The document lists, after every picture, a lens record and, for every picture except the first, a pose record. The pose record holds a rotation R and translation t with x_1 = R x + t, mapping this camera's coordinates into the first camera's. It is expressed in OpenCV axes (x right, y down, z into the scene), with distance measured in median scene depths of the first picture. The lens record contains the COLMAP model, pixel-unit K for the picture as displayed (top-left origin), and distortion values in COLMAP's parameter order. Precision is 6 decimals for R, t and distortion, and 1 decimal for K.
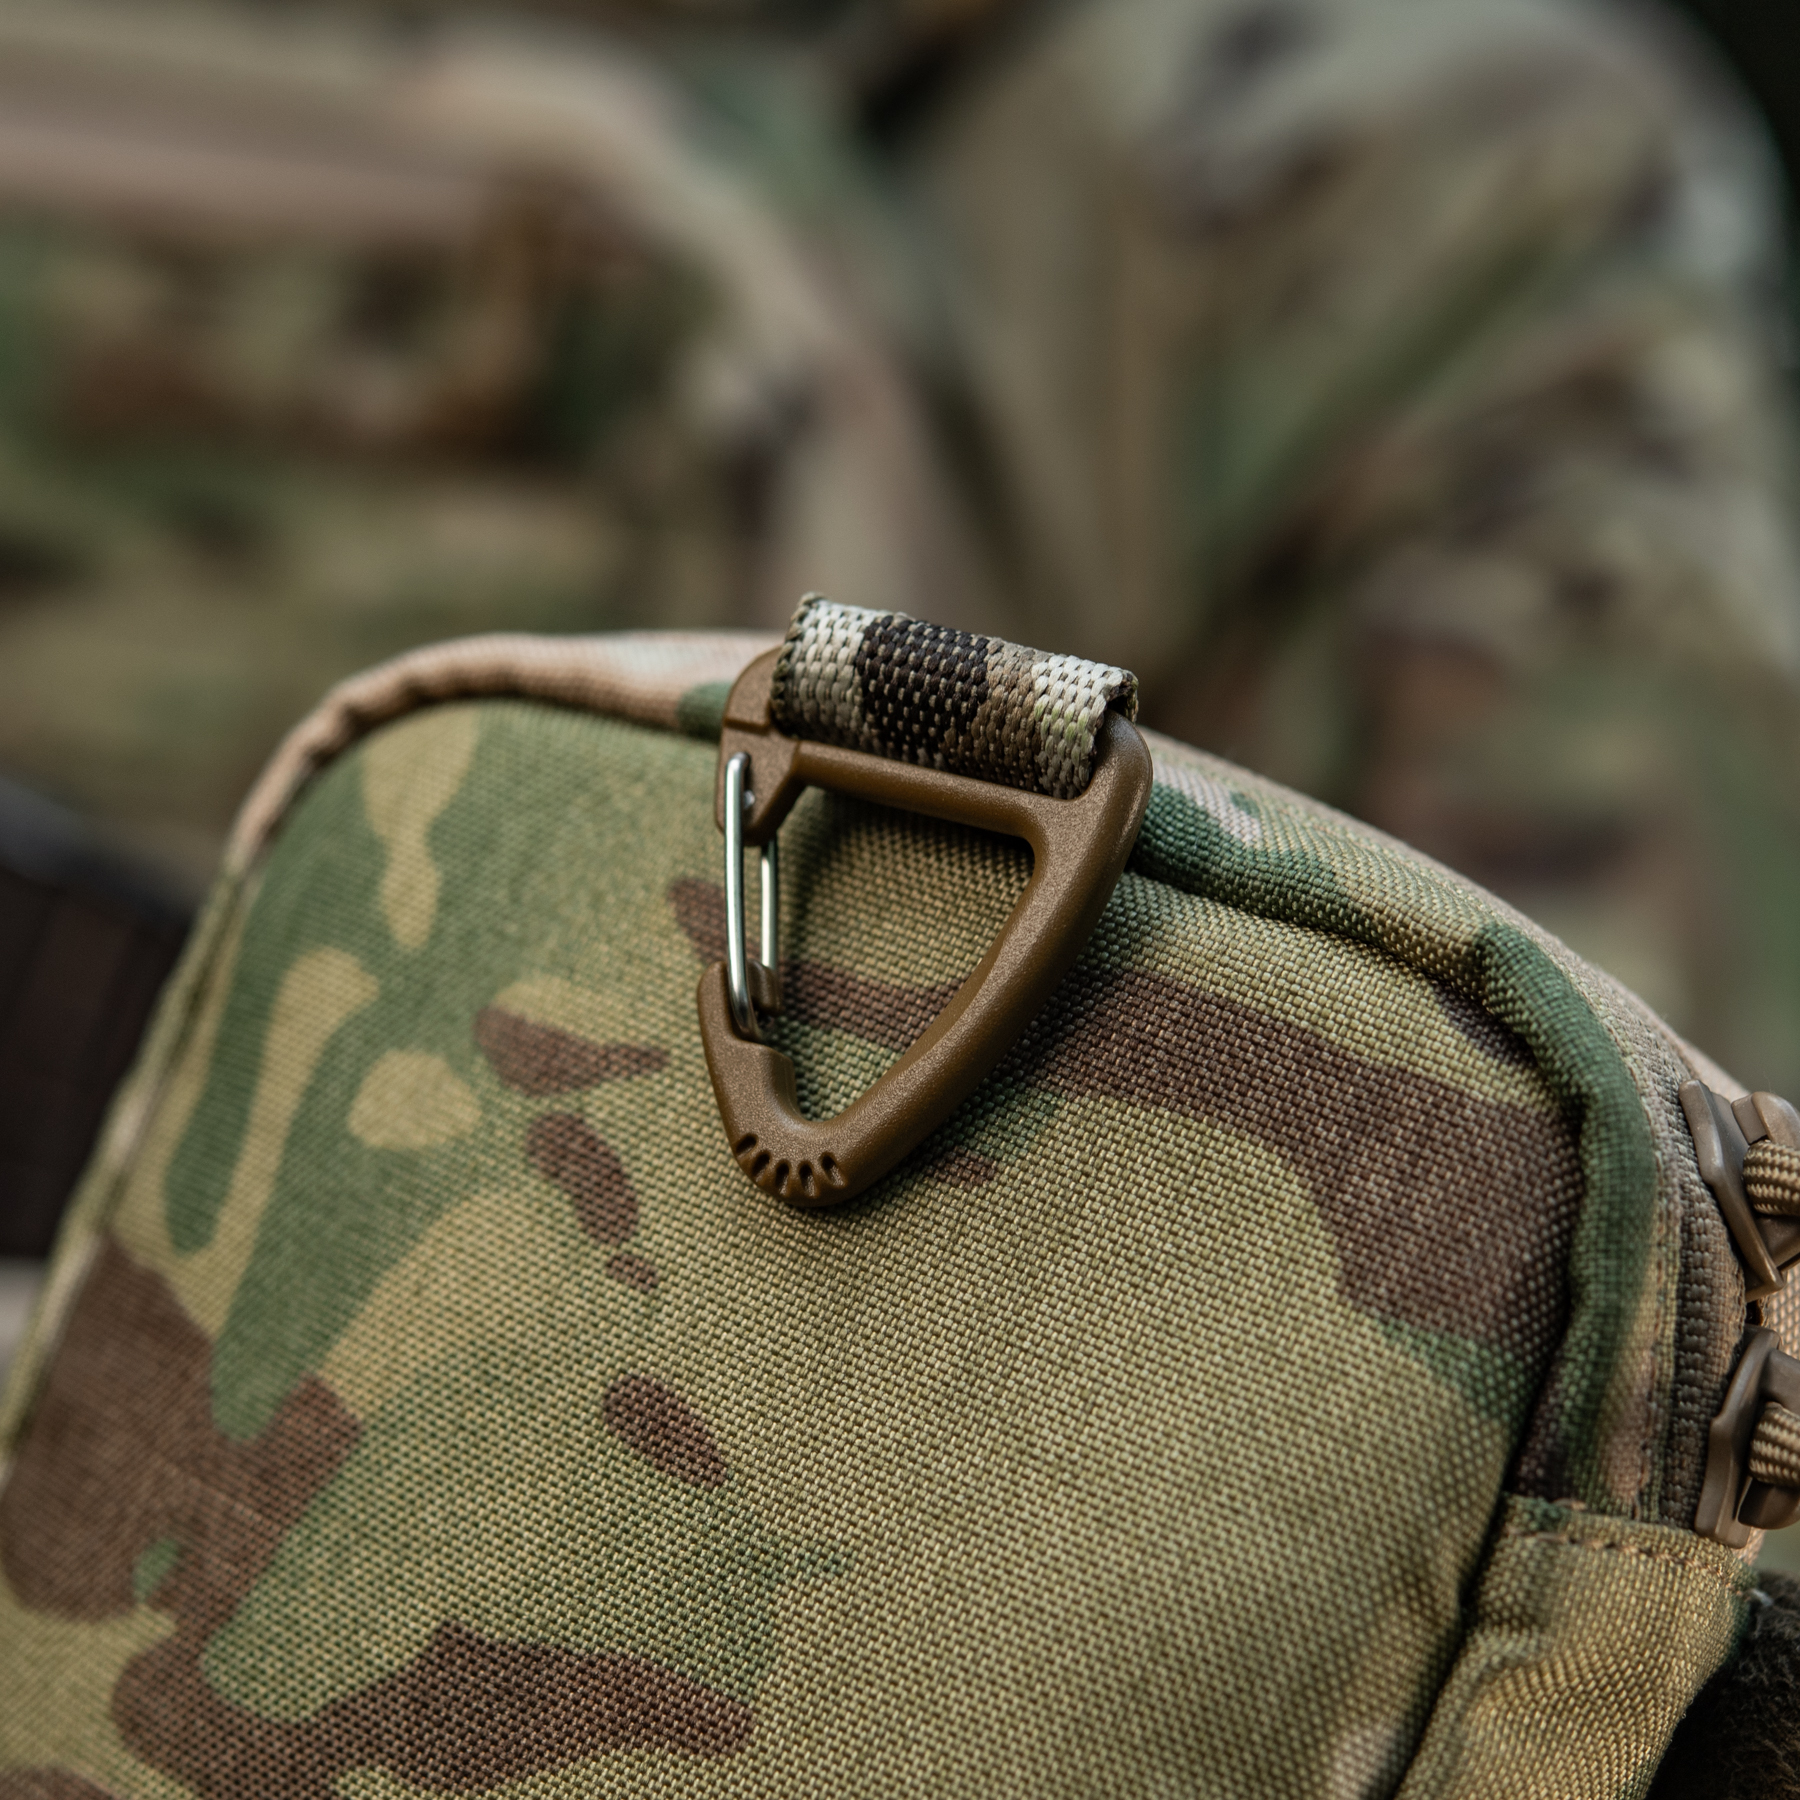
lens RADIAL K [[4584.2, 0, 941.3], [0, 4584.2, 900.4], [0, 0, 1]] dist [0.010152, -0.650140]
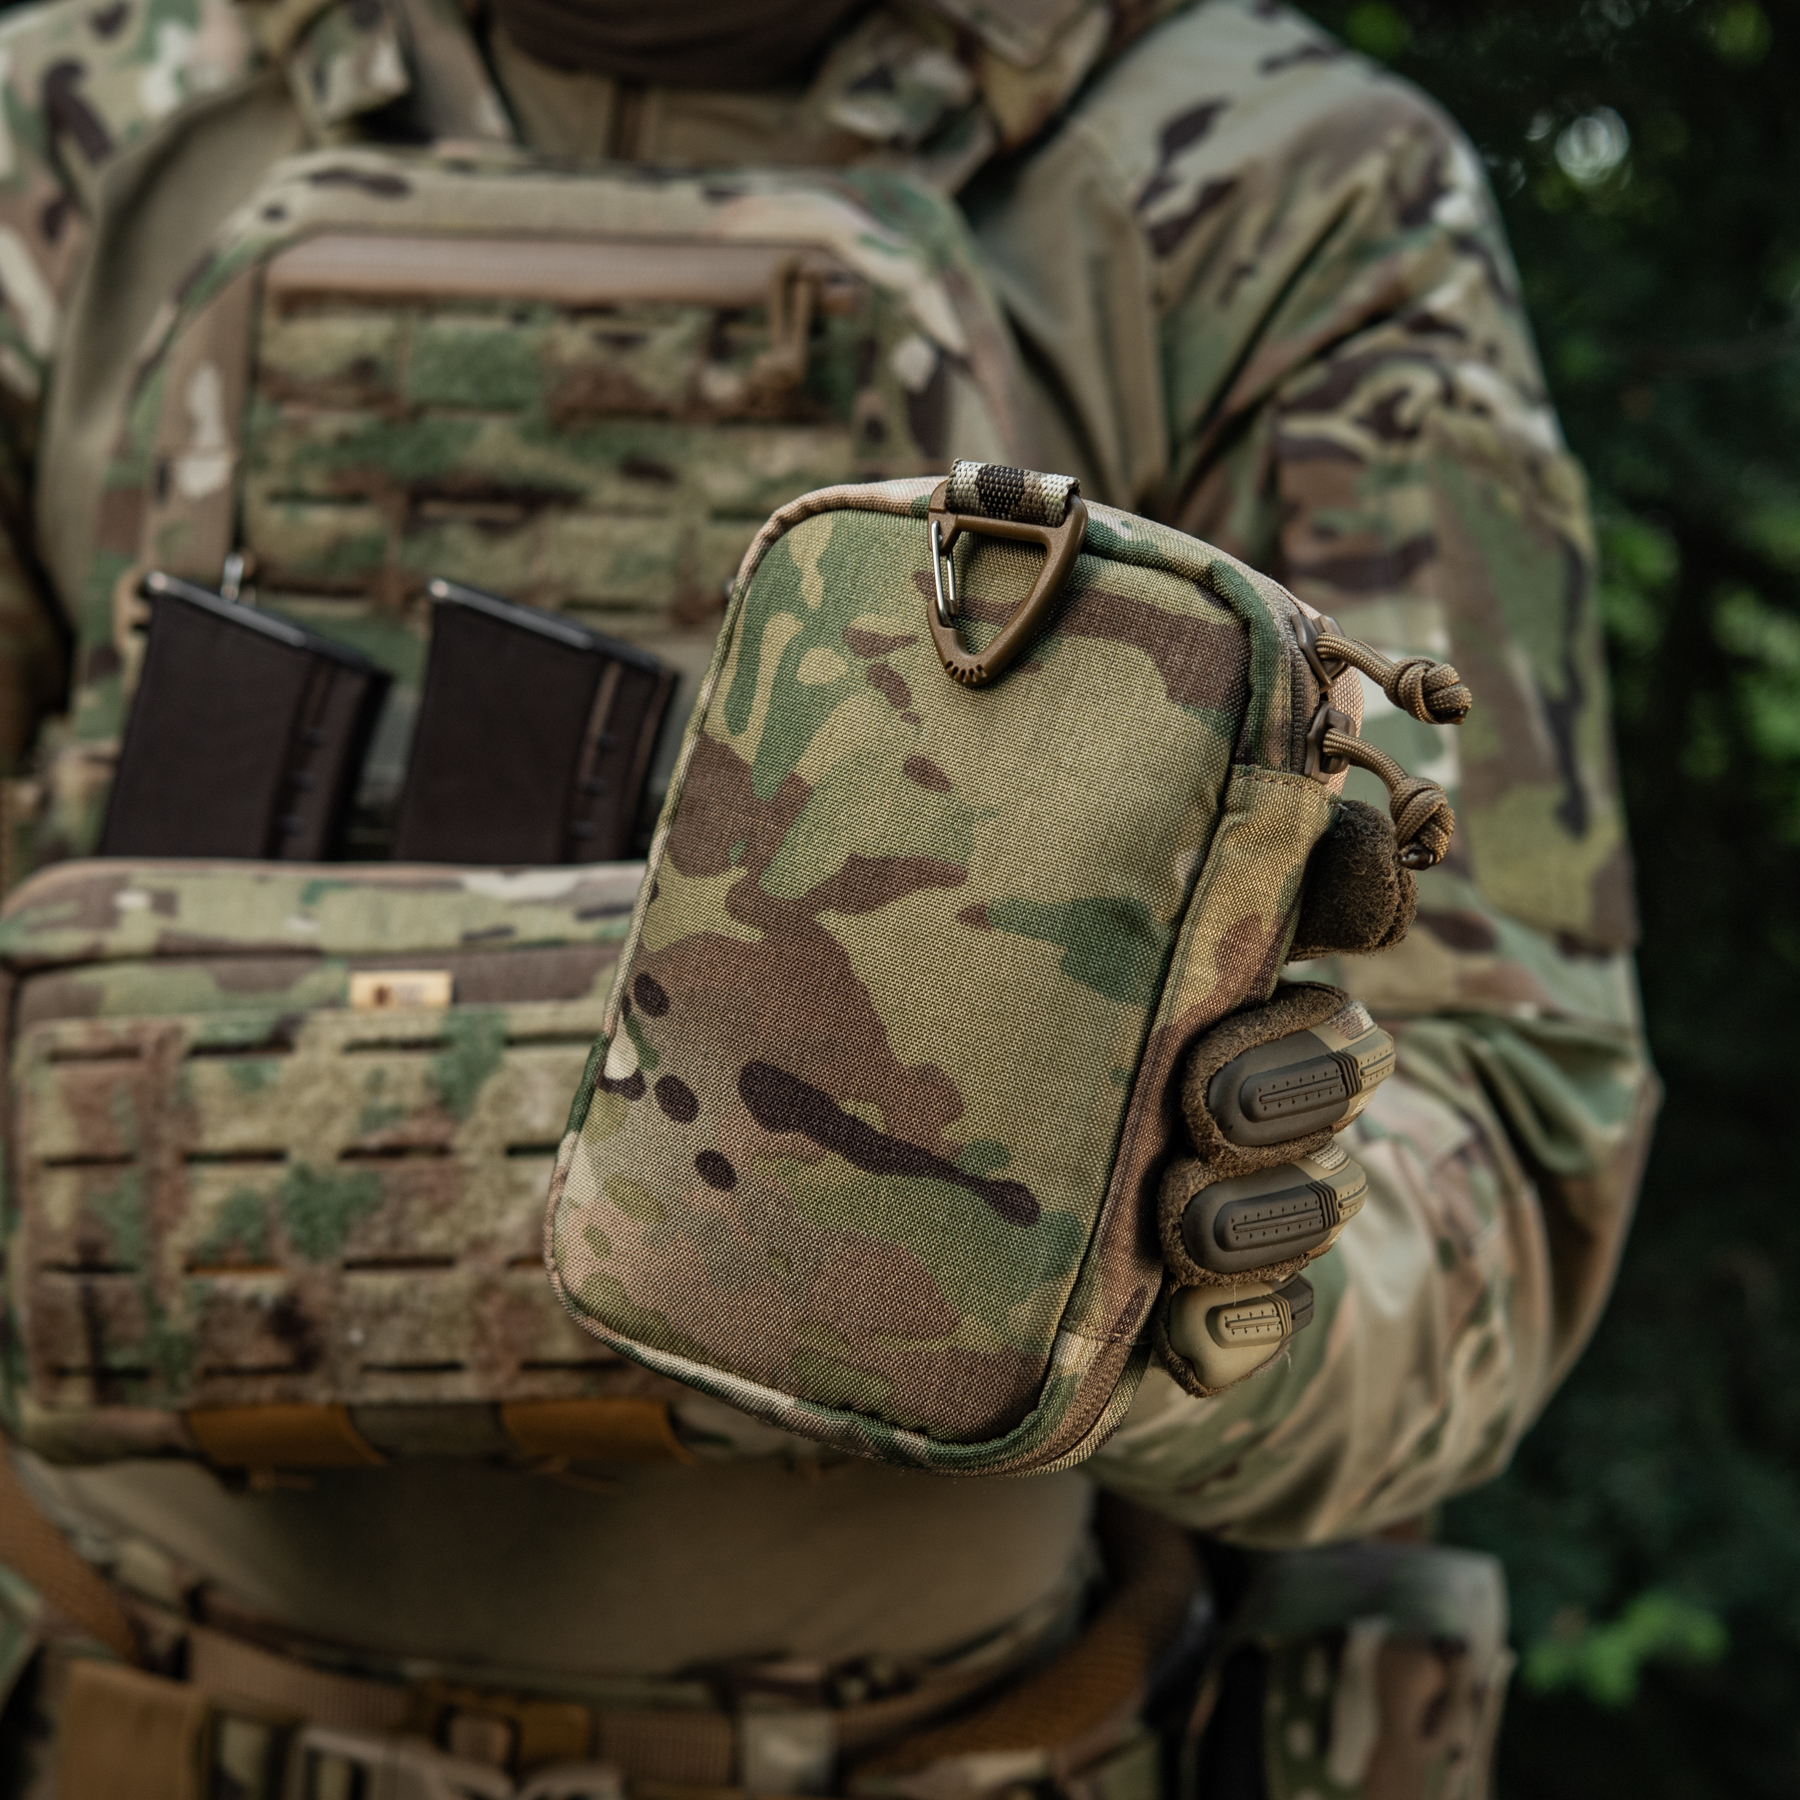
lens RADIAL K [[4188.2, 0, 936.4], [0, 4188.2, 896.5], [0, 0, 1]] dist [0.052191, 0.157422]
pose [[0.995704, -0.075501, -0.053604, 0.071407], [0.077738, 0.996132, 0.040950, 0.086767], [0.050305, -0.044941, 0.997722, -1.457065]]
